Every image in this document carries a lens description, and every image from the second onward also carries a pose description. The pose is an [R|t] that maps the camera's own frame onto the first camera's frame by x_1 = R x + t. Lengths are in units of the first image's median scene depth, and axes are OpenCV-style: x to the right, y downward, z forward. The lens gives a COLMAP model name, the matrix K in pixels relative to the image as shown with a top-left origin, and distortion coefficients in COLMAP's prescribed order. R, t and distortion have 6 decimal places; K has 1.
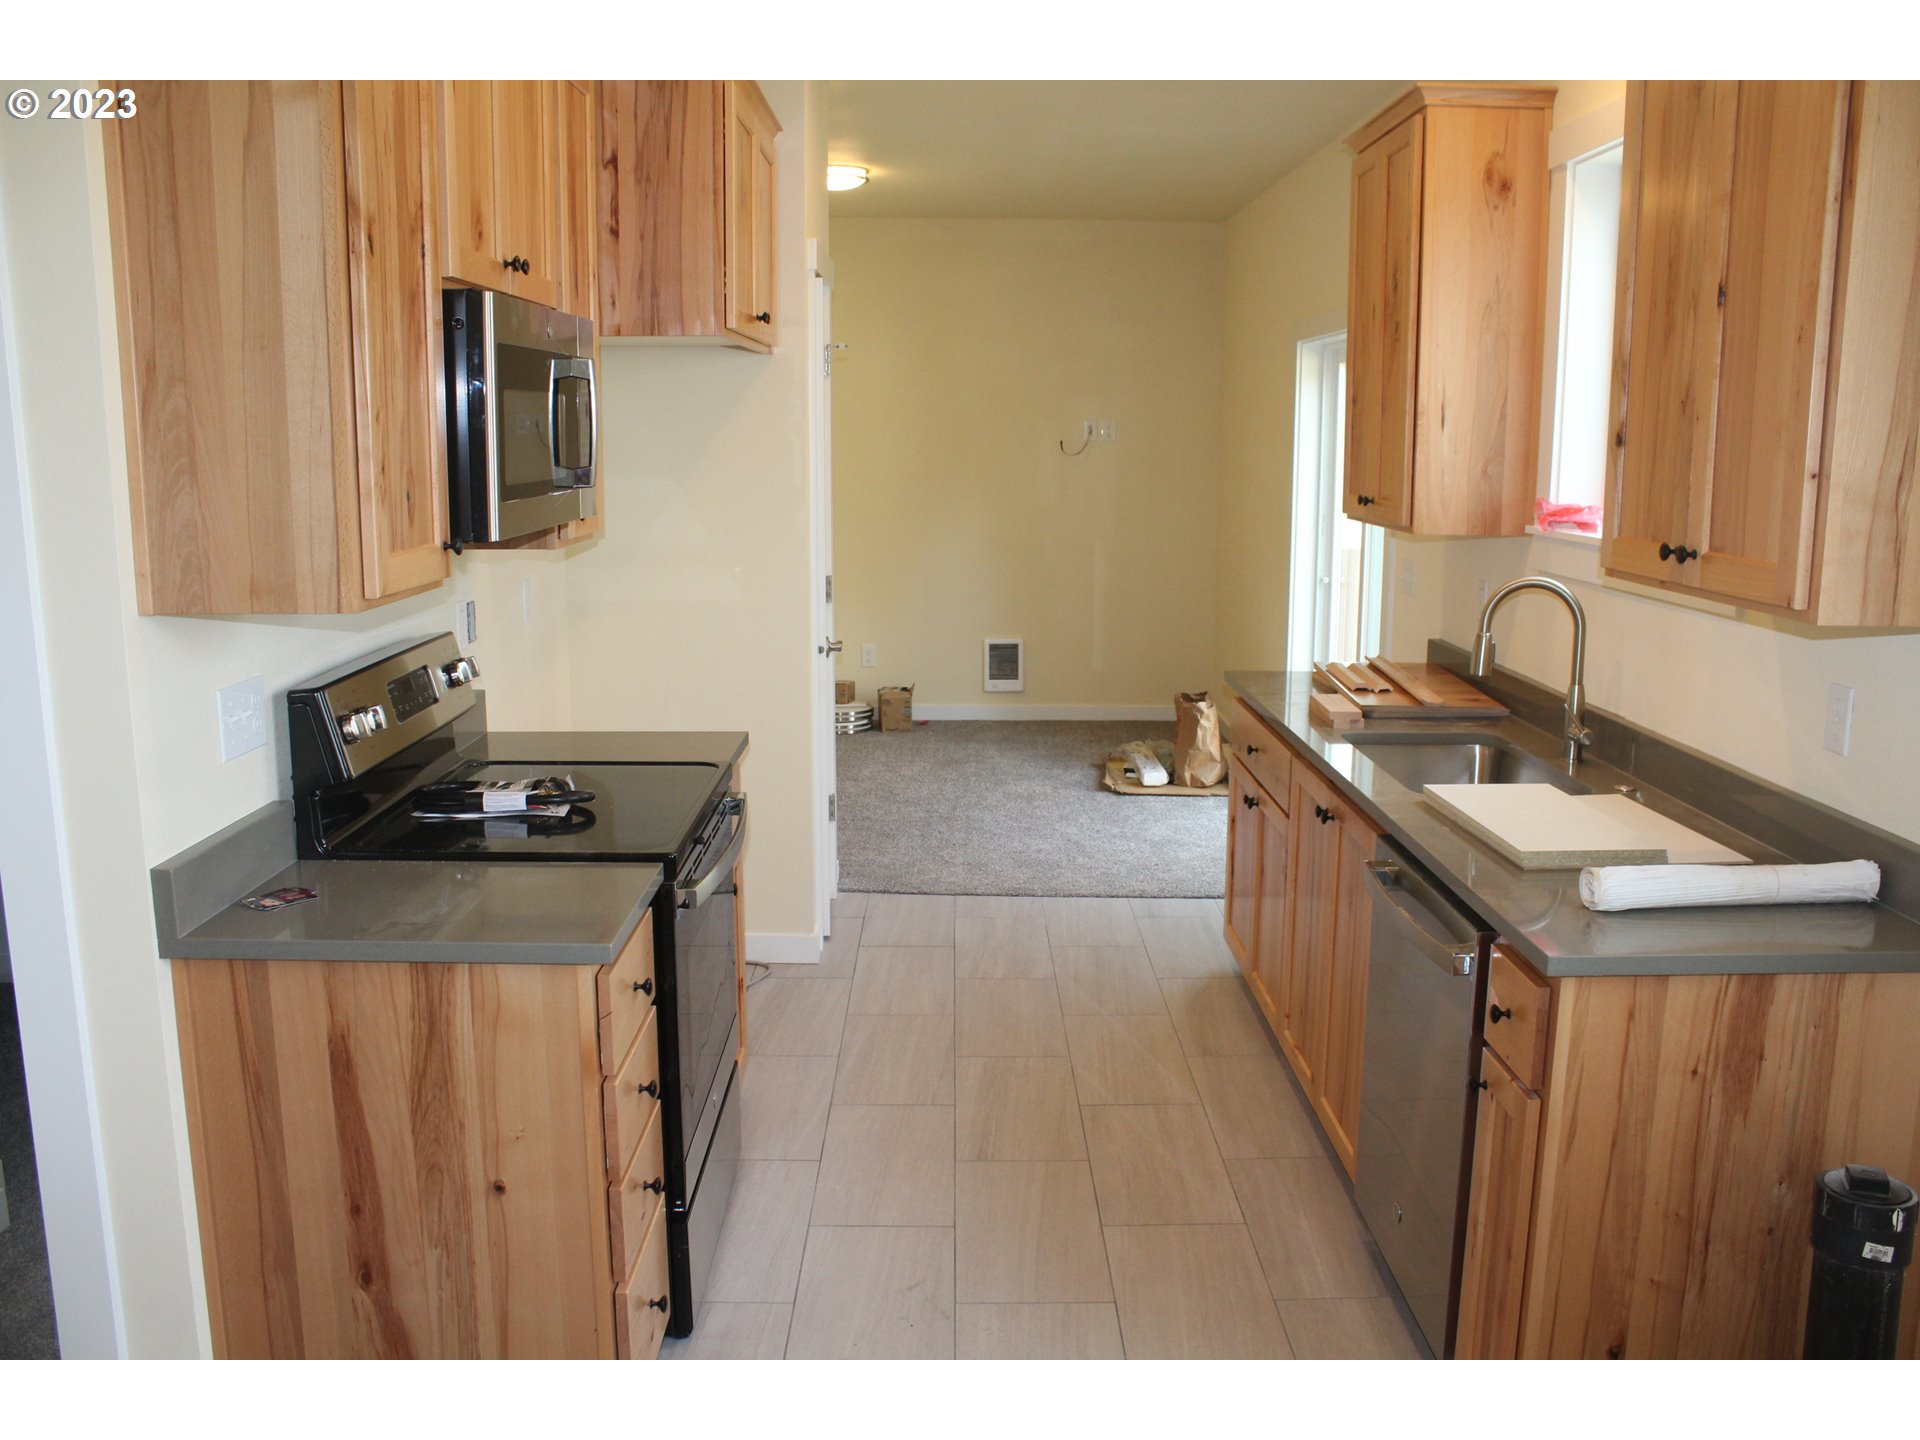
lens RADIAL K [[1602.5, 0, 960.0], [0, 1602.5, 720.0], [0, 0, 1]] dist [-0.170304, 0.153927]
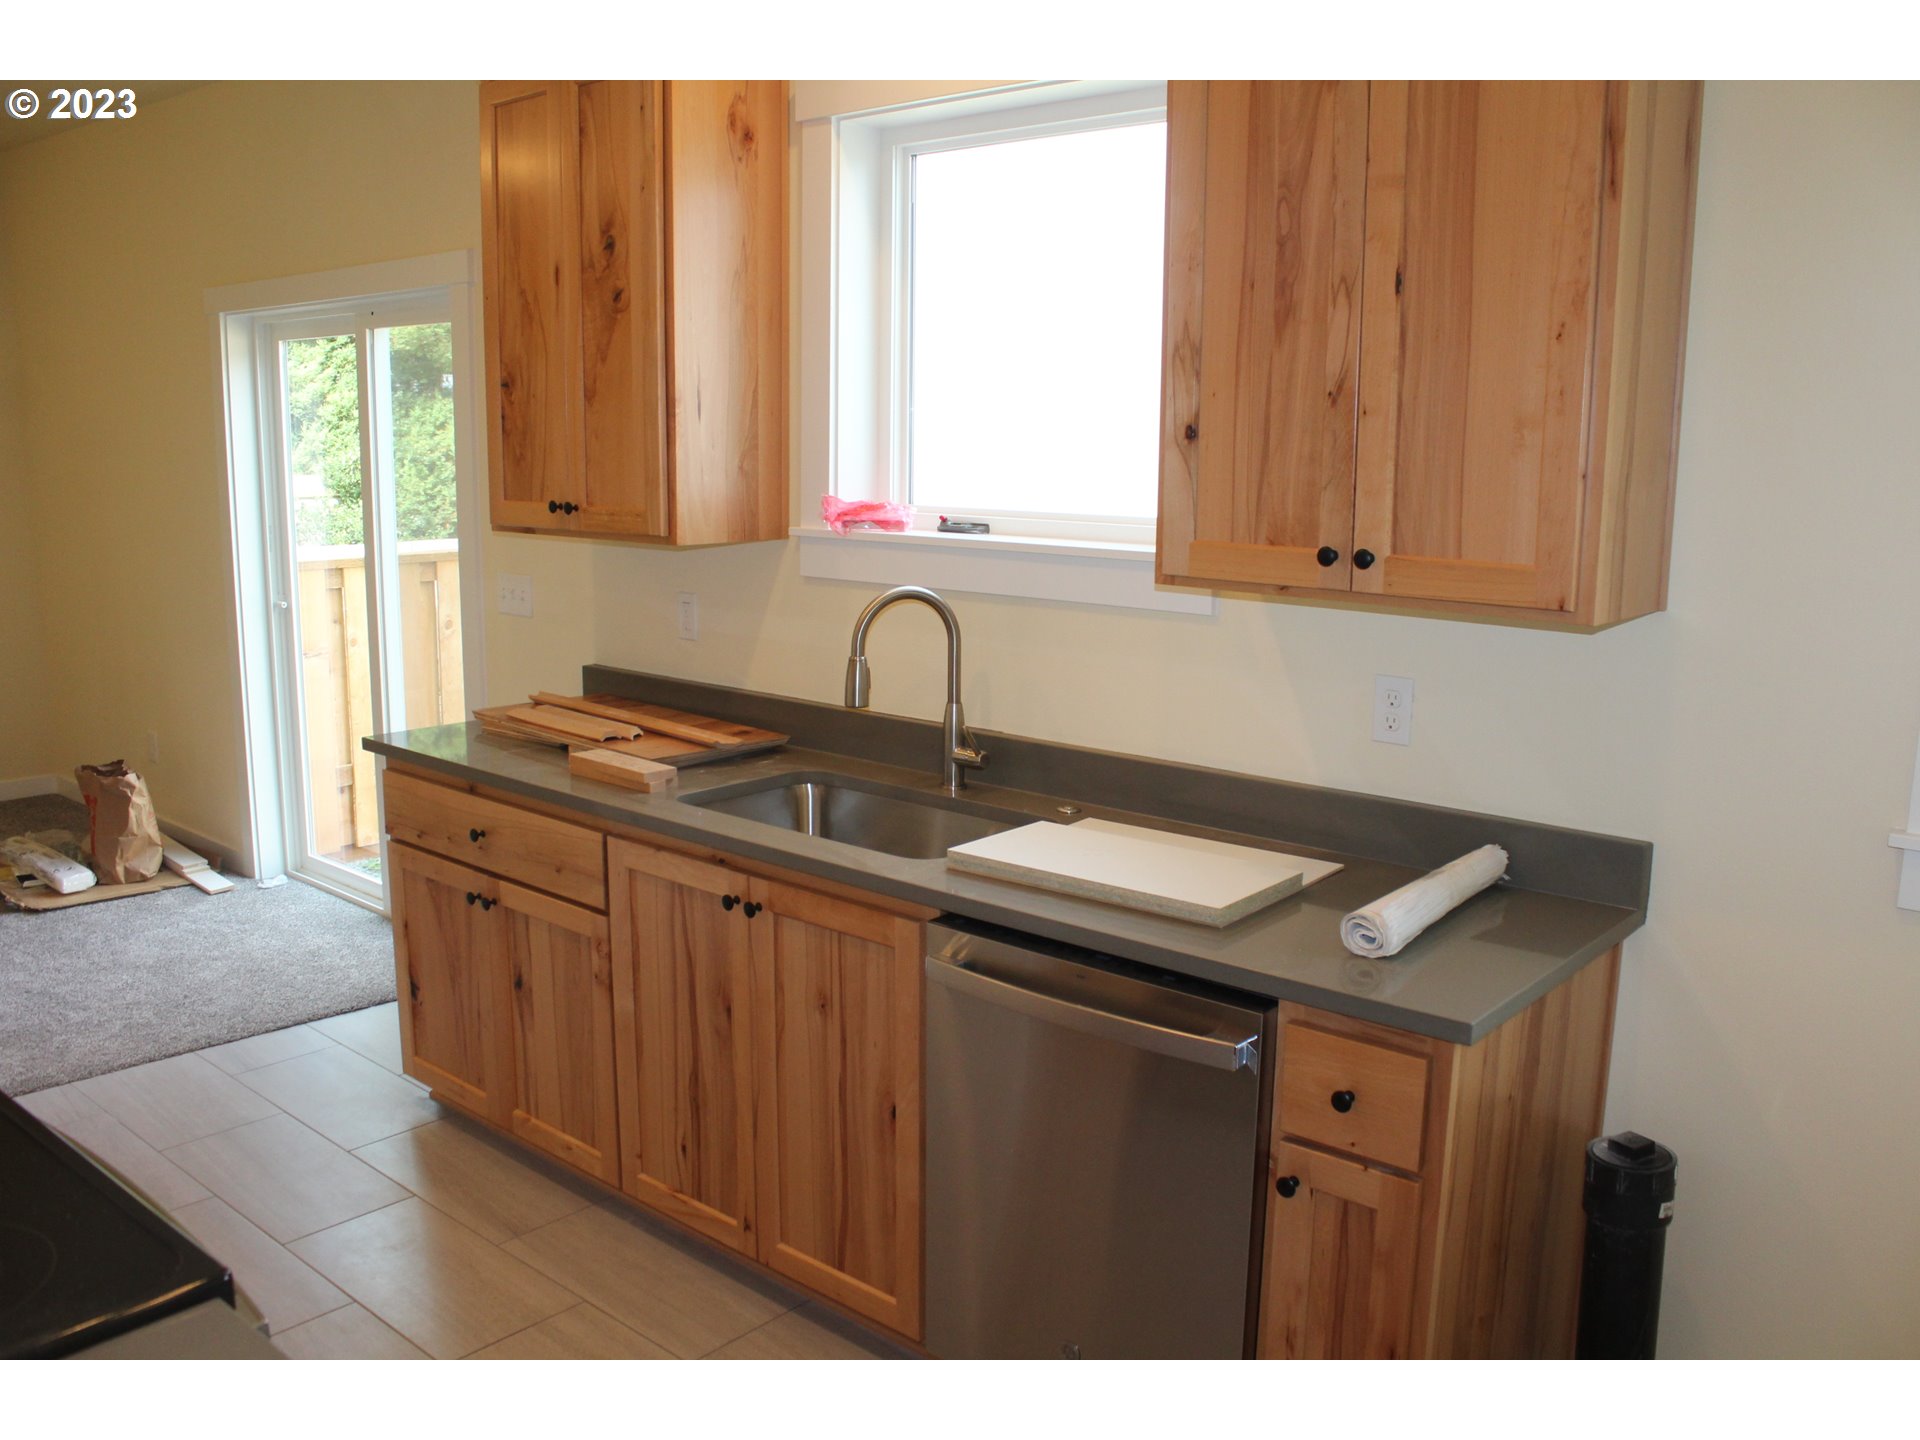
lens RADIAL K [[1602.5, 0, 960.0], [0, 1602.5, 720.0], [0, 0, 1]] dist [-0.170304, 0.153927]
pose [[0.654773, -0.133278, 0.743982, -0.239827], [0.126517, 0.989769, 0.065962, -0.060871], [-0.745162, 0.050936, 0.664936, 0.324622]]
